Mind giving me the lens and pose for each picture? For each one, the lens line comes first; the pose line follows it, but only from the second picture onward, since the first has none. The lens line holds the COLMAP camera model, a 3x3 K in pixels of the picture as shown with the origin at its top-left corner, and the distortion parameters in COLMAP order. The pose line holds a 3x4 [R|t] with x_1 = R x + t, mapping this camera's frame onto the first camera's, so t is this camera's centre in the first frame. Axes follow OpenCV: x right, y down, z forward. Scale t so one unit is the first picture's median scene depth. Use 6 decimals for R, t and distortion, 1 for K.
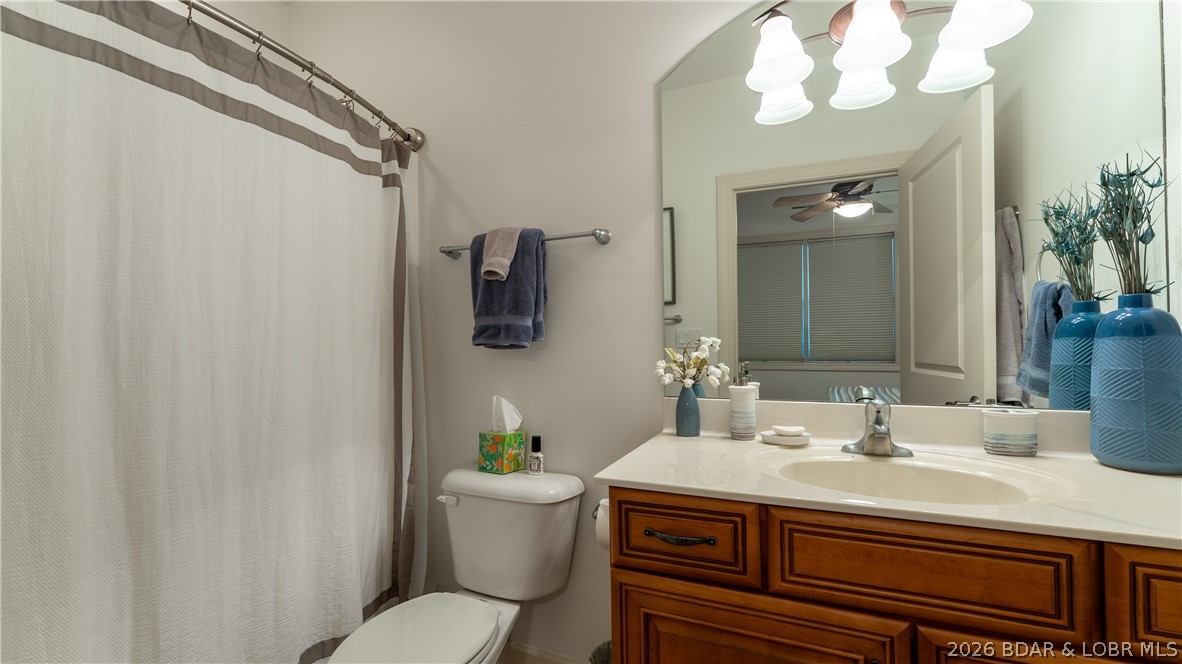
lens RADIAL K [[493.9, 0, 586.0], [0, 493.9, 333.8], [0, 0, 1]] dist [-0.002599, -0.000461]
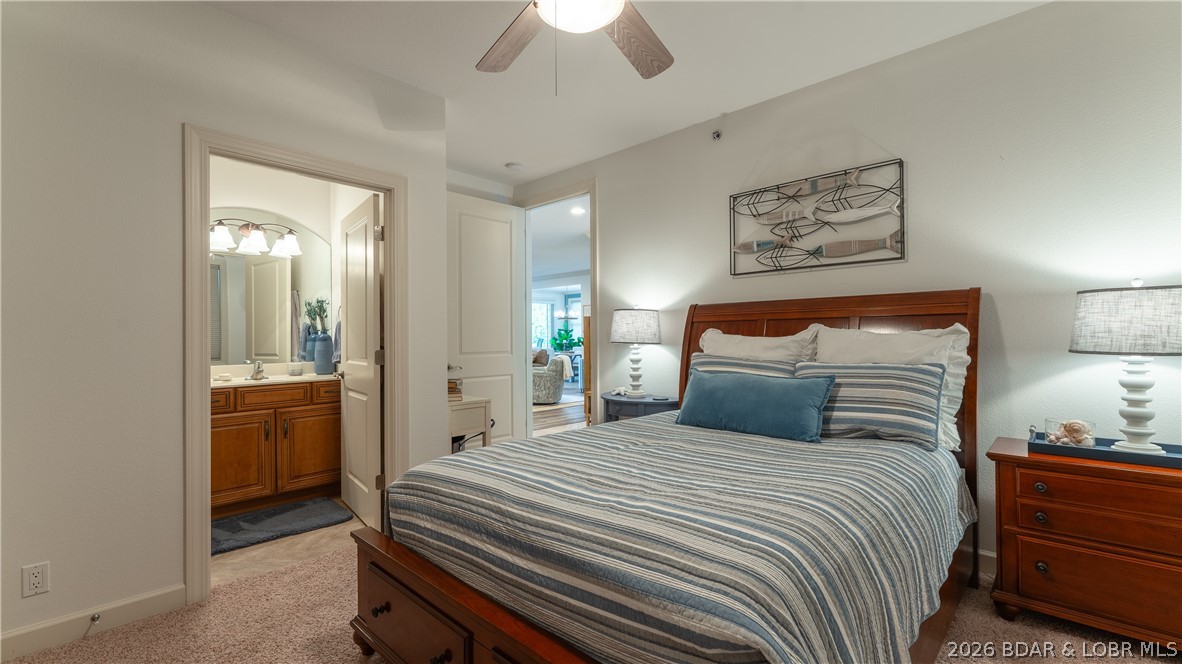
lens RADIAL K [[493.9, 0, 589.4], [0, 493.9, 336.9], [0, 0, 1]] dist [-0.002599, -0.000461]
pose [[0.312660, 0.010001, 0.949813, -1.691881], [-0.006869, 0.999942, -0.008267, -0.009470], [-0.949840, -0.003939, 0.312711, -1.935089]]
